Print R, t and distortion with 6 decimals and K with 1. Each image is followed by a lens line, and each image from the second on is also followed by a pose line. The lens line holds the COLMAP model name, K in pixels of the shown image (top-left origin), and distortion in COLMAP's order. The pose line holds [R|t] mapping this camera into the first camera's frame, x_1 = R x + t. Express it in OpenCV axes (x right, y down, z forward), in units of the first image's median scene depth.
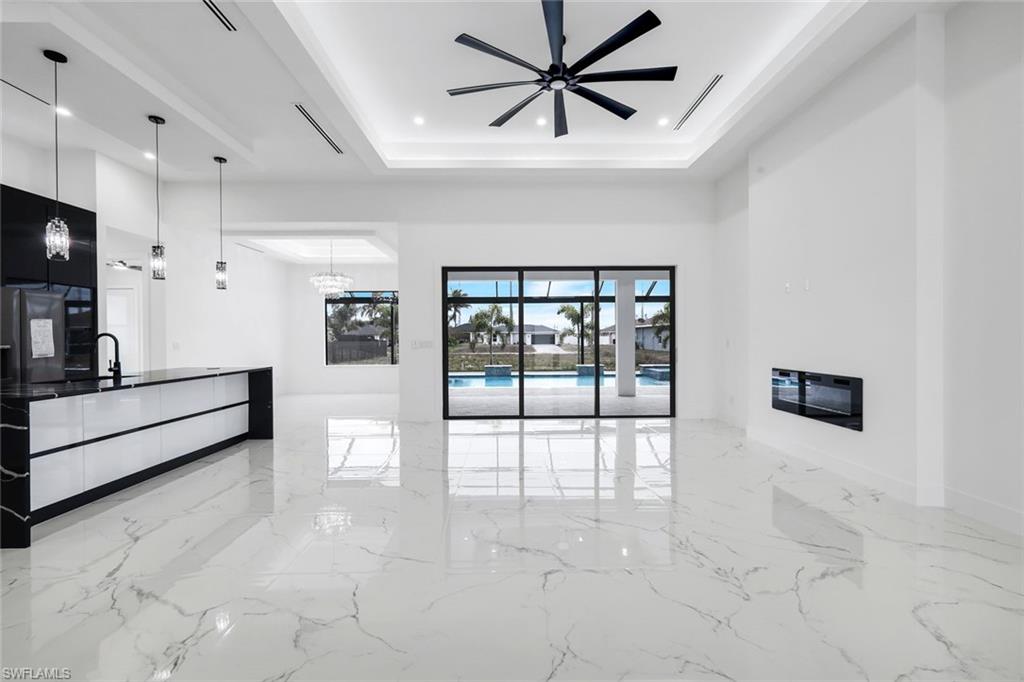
lens RADIAL K [[457.6, 0, 518.3], [0, 457.6, 335.5], [0, 0, 1]] dist [0.002438, 0.000447]
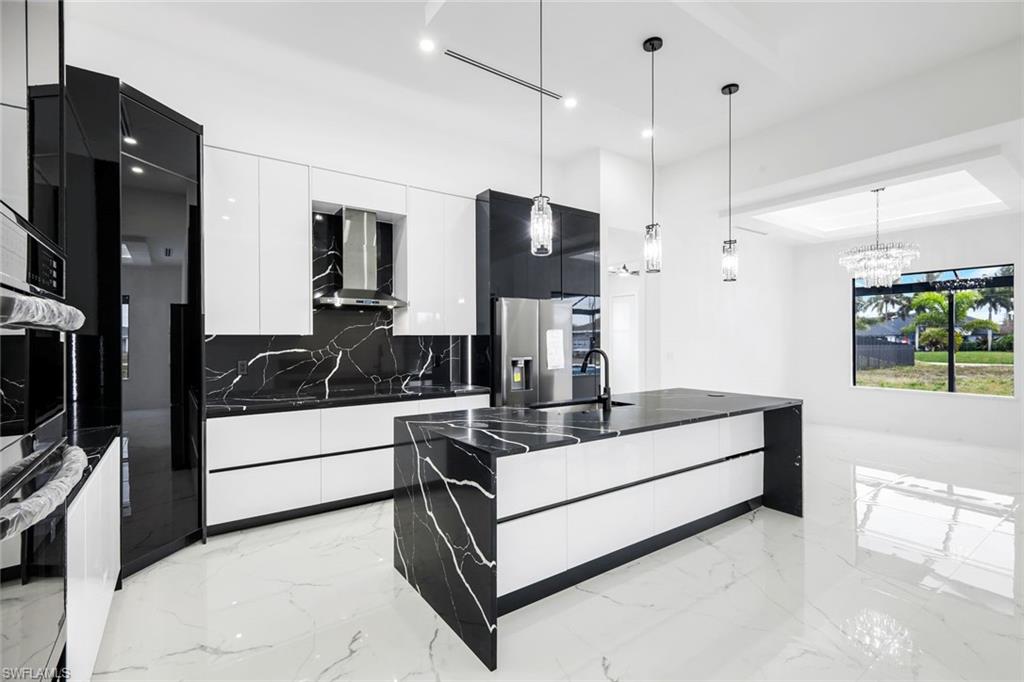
lens RADIAL K [[467.0, 0, 515.1], [0, 467.0, 345.7], [0, 0, 1]] dist [0.015020, 0.000247]
pose [[0.576278, 0.017121, -0.817074, -0.261374], [0.001498, 0.999757, 0.022006, -0.021702], [0.817252, -0.013906, 0.576113, 0.339273]]
